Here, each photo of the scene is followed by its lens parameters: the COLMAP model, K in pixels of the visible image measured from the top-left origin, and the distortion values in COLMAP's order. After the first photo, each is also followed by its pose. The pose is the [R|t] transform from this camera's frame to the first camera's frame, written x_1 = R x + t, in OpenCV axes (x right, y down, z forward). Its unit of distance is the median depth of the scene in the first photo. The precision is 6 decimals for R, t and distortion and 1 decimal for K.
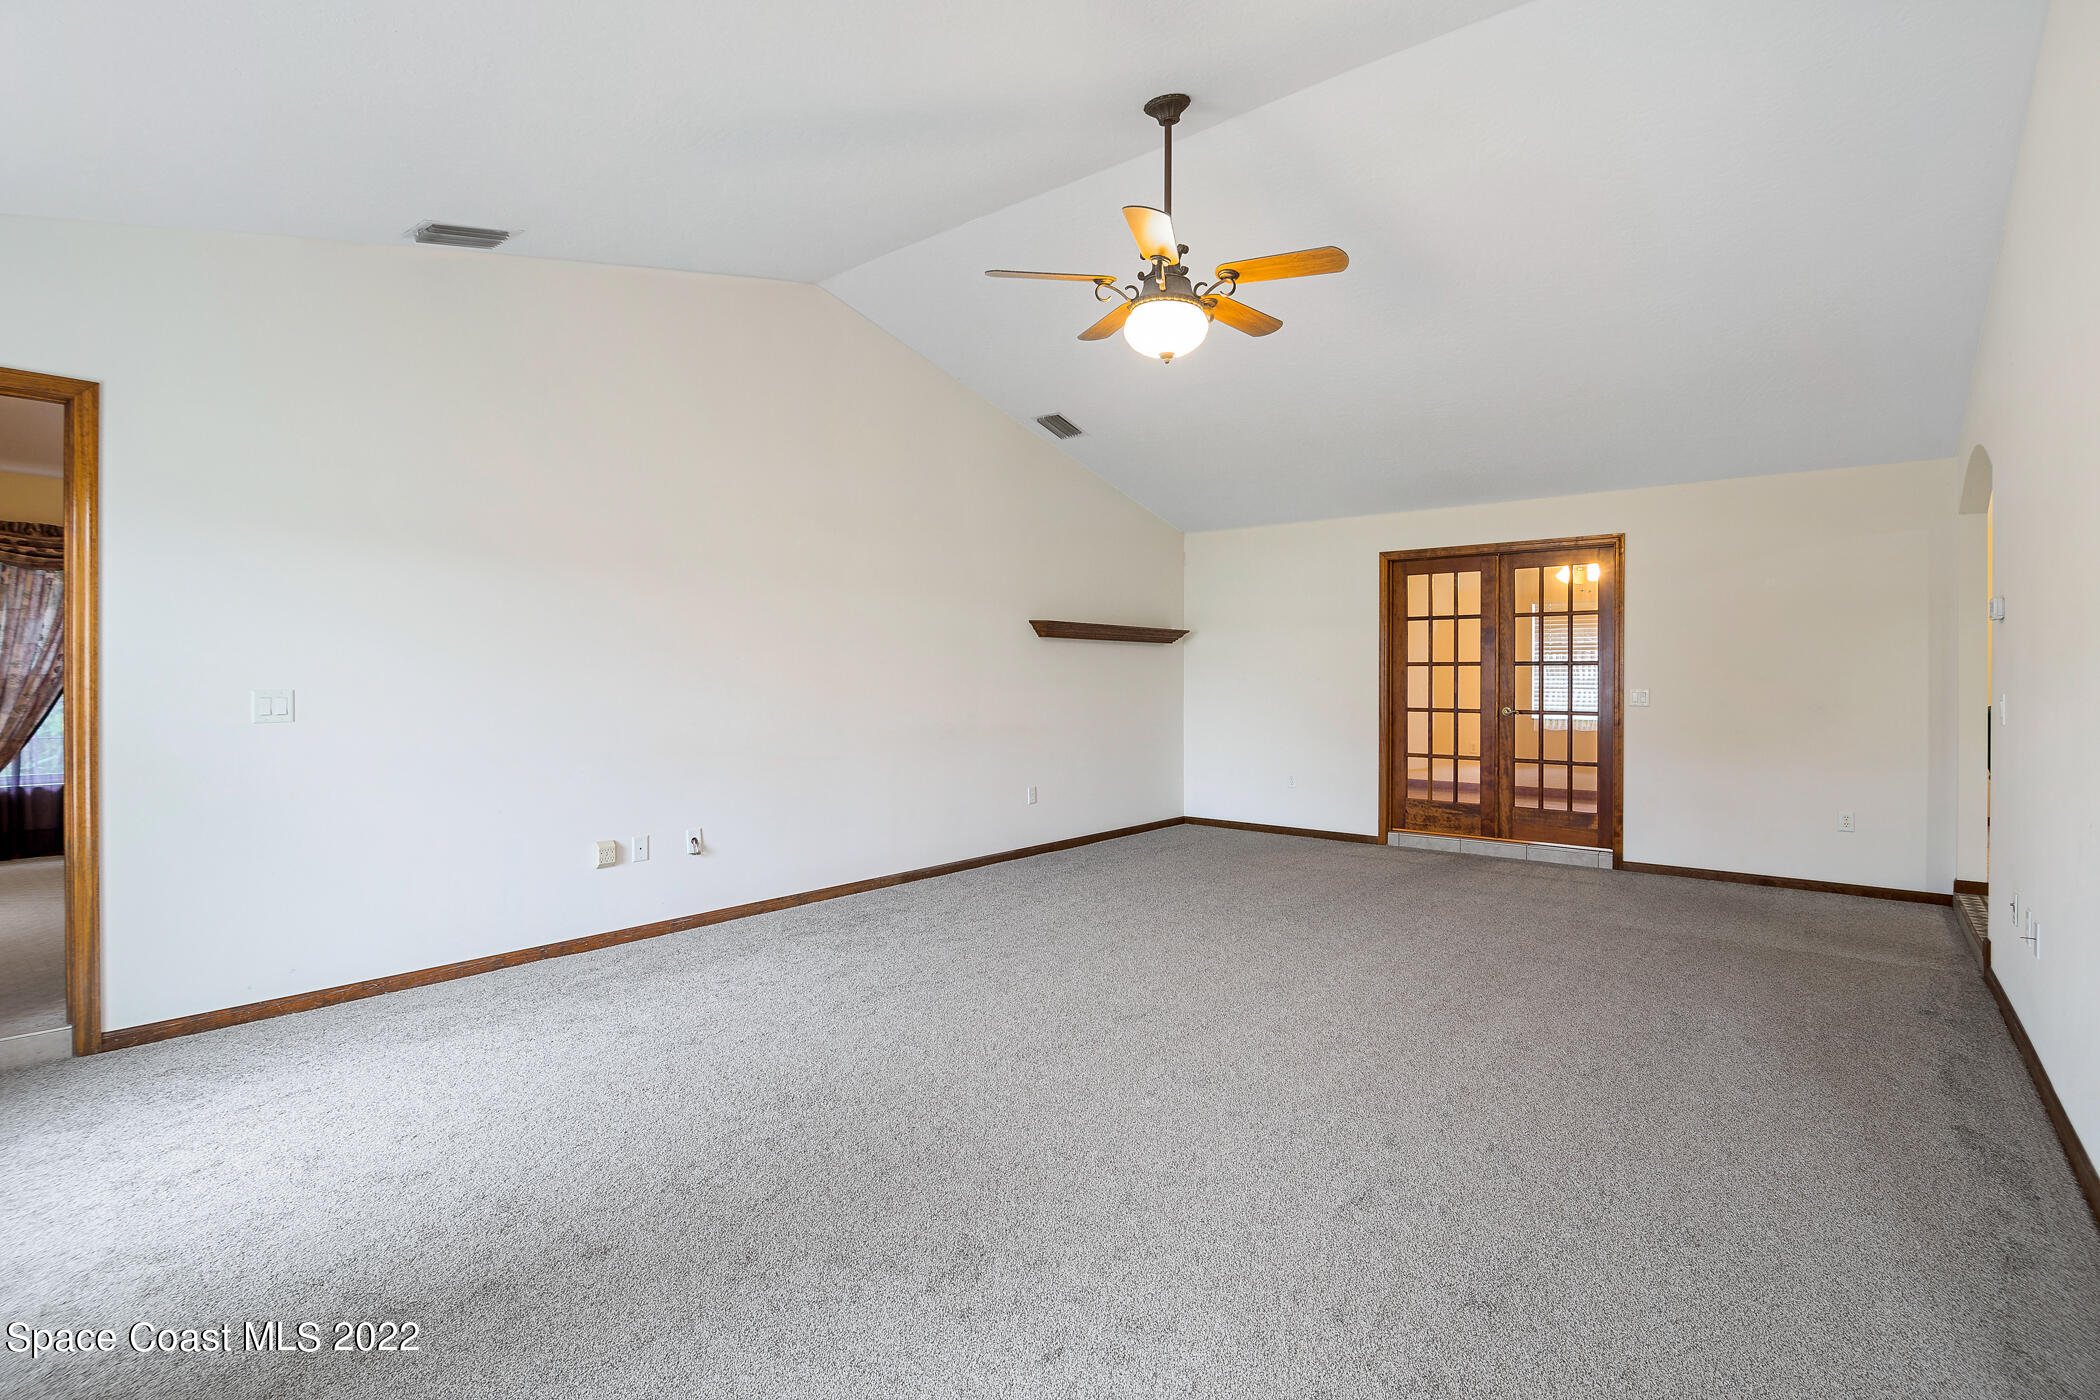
lens RADIAL K [[984.0, 0, 1058.0], [0, 984.0, 694.1], [0, 0, 1]] dist [-0.000343, -0.000159]
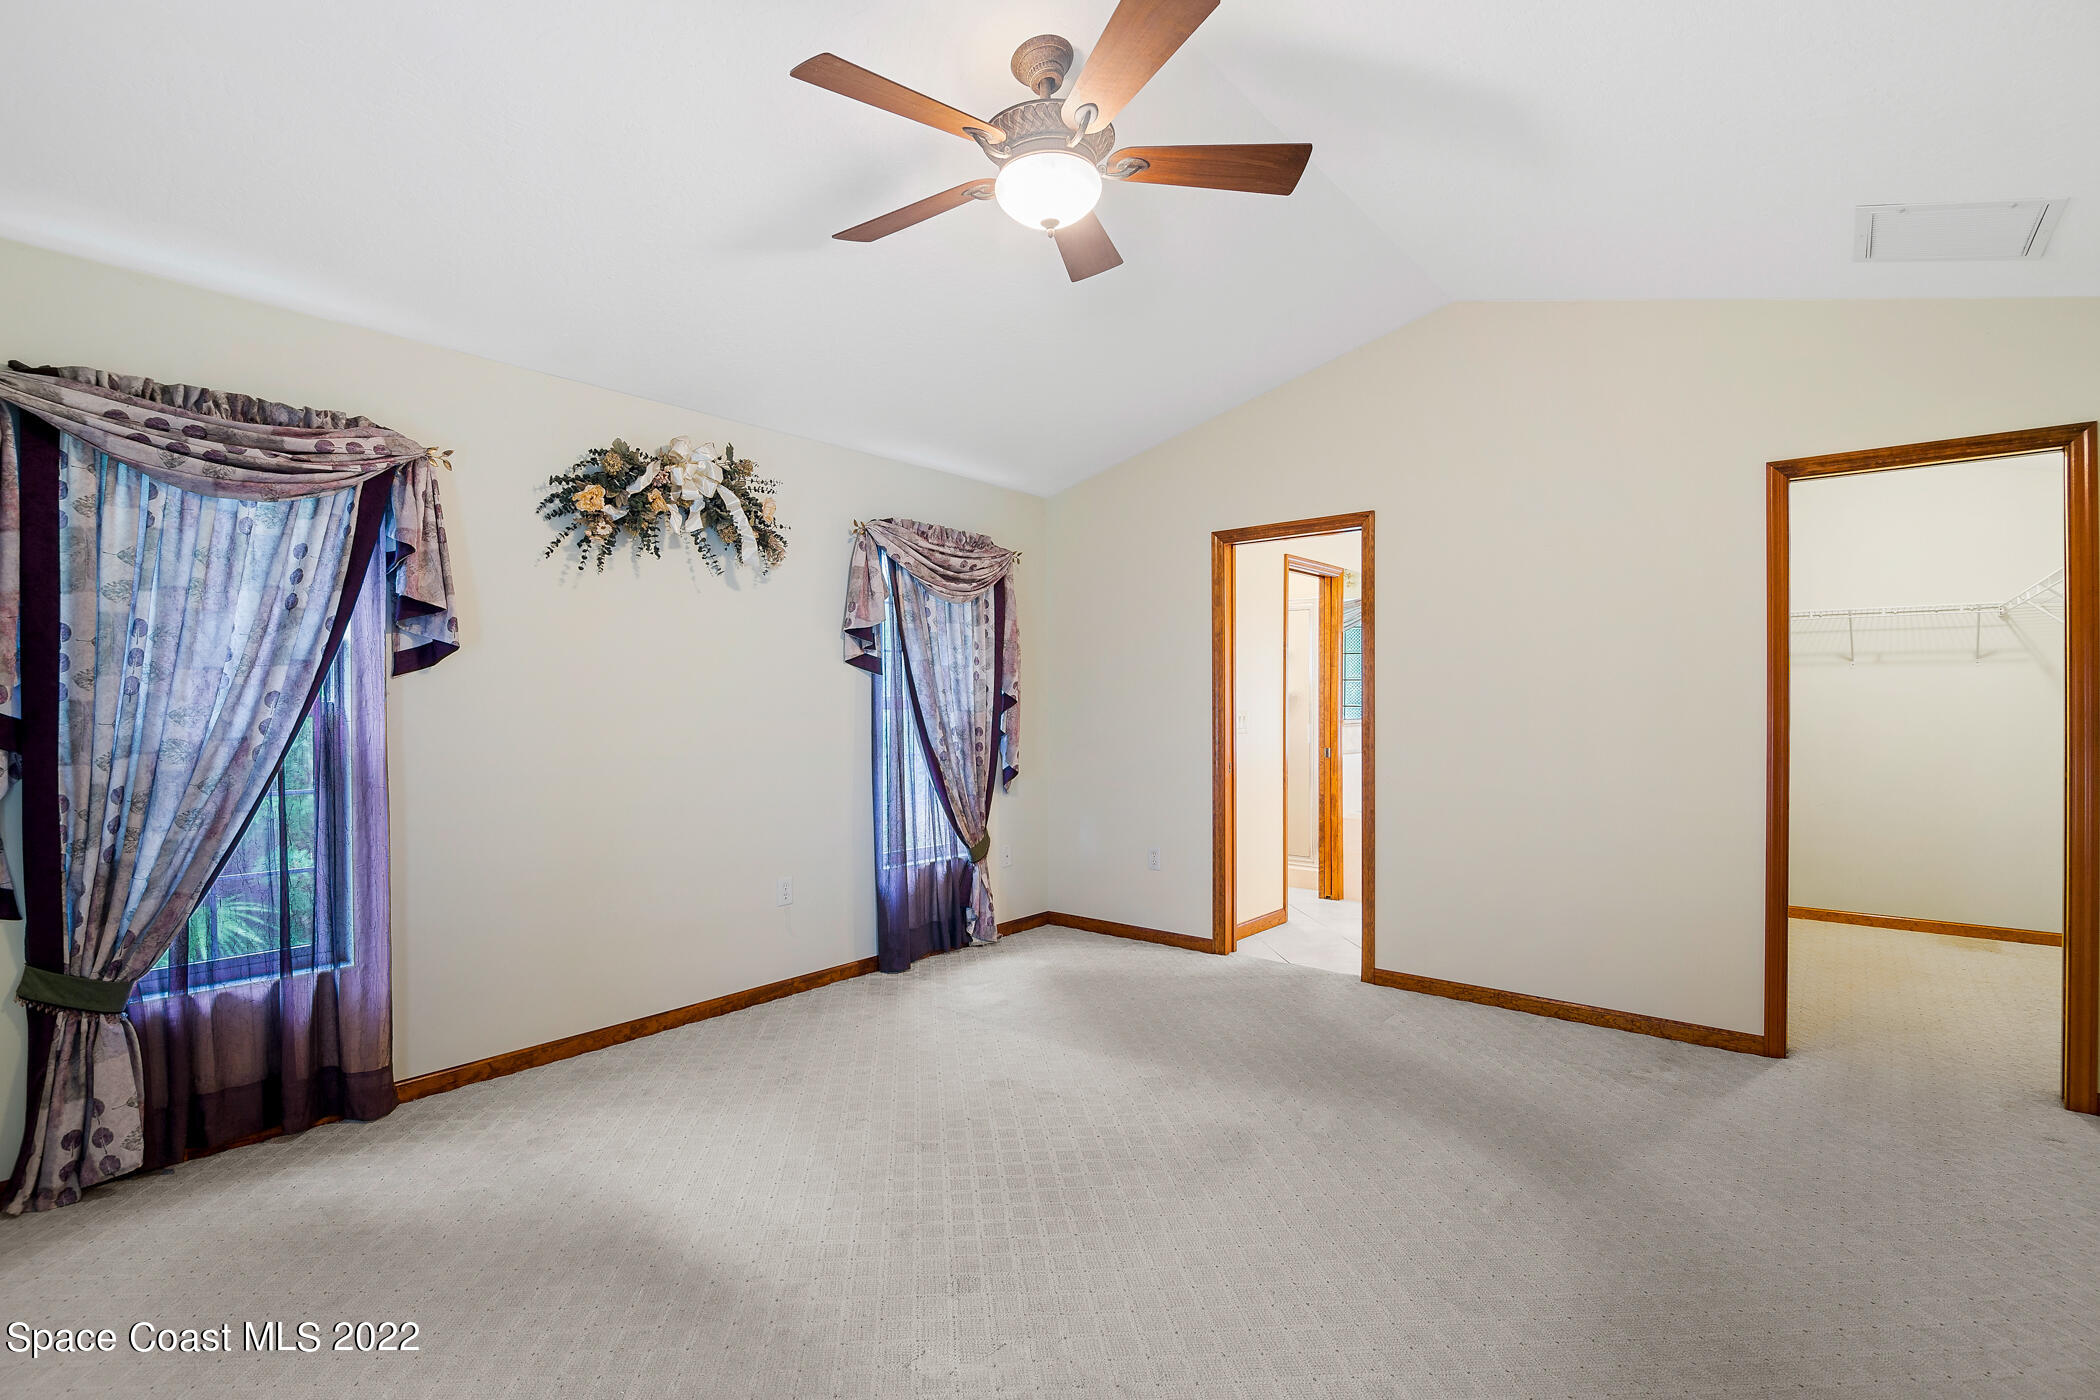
lens RADIAL K [[984.0, 0, 1043.1], [0, 984.0, 711.1], [0, 0, 1]] dist [-0.000343, -0.000159]
pose [[0.999925, -0.010519, -0.006256, -0.674112], [0.010494, 0.999937, -0.003942, -0.026789], [0.006297, 0.003876, 0.999973, 0.568012]]
